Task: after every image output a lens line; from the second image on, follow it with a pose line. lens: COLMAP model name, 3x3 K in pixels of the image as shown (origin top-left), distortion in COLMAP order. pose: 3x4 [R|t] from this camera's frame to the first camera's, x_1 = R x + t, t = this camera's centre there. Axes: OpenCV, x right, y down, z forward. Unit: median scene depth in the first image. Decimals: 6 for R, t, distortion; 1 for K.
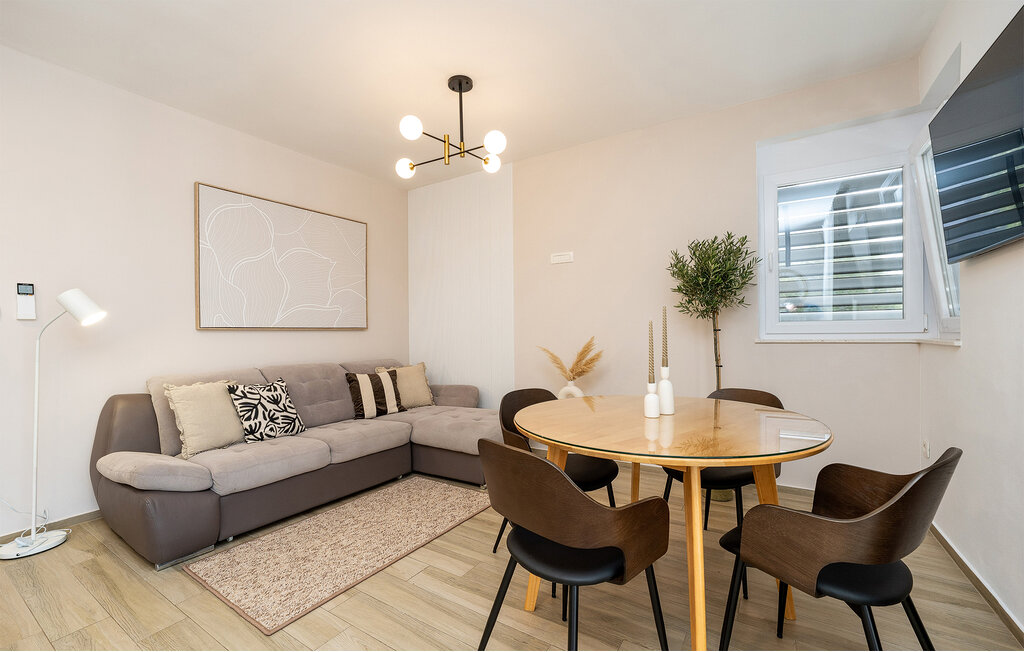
lens RADIAL K [[420.8, 0, 506.1], [0, 420.8, 331.2], [0, 0, 1]] dist [-0.049776, 0.022963]
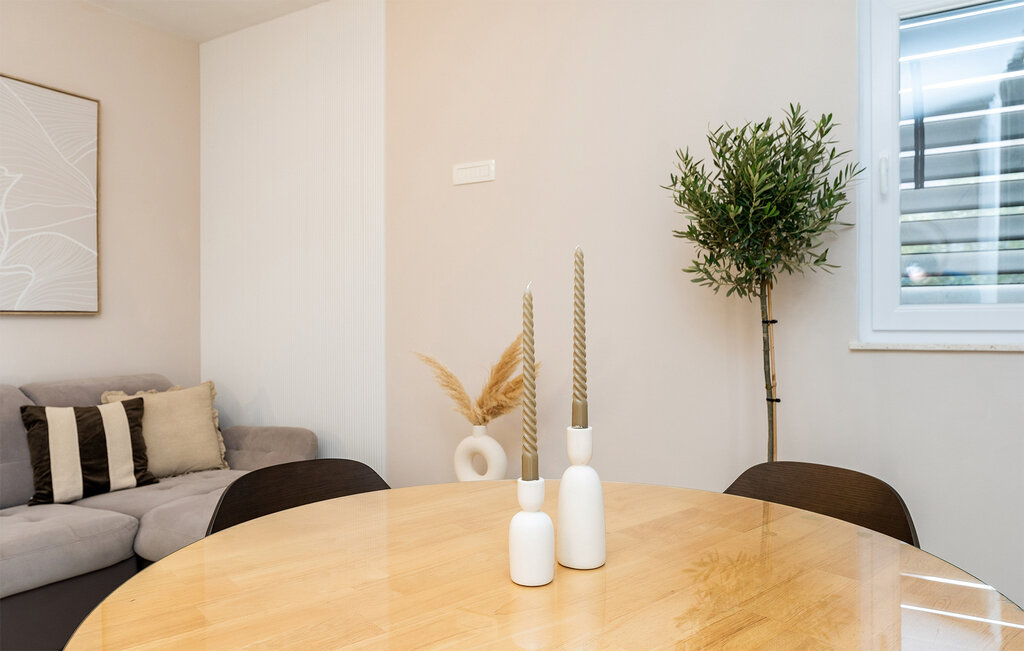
lens RADIAL K [[661.2, 0, 534.7], [0, 661.2, 319.9], [0, 0, 1]] dist [-0.030541, 0.002703]
pose [[0.997467, 0.007159, 0.070764, 0.185600], [-0.007209, 0.999974, 0.000463, -0.003093], [-0.070758, -0.000972, 0.997493, 0.275681]]
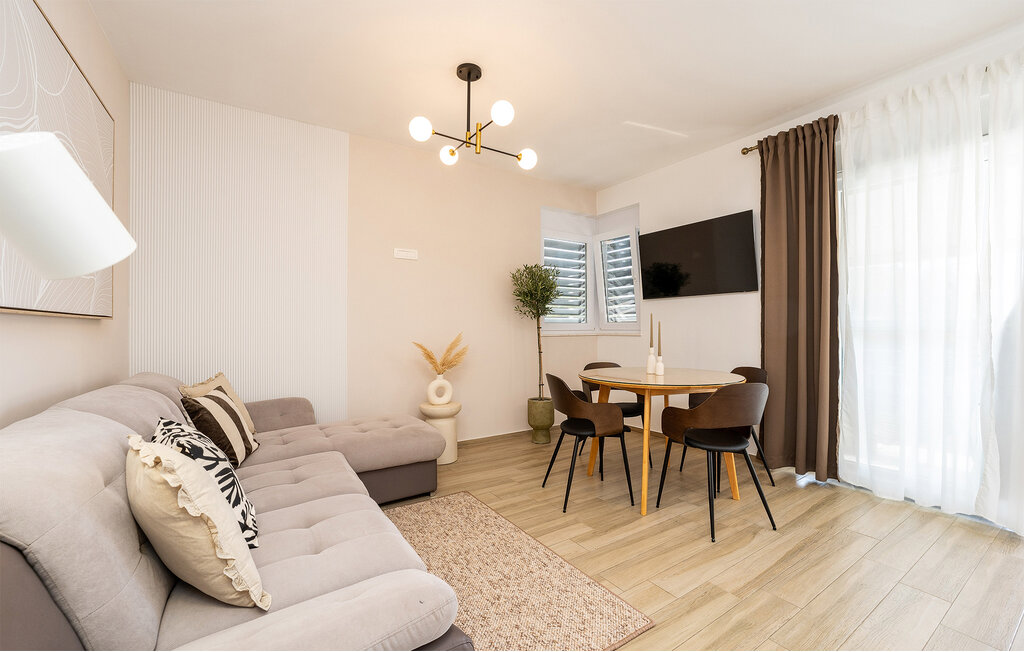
lens RADIAL K [[420.8, 0, 506.1], [0, 420.8, 331.2], [0, 0, 1]] dist [-0.049776, 0.022963]
pose [[0.415662, -0.002579, 0.909516, -0.843791], [-0.006647, 0.999961, 0.005873, 0.001122], [-0.909495, -0.008487, 0.415628, 0.462845]]
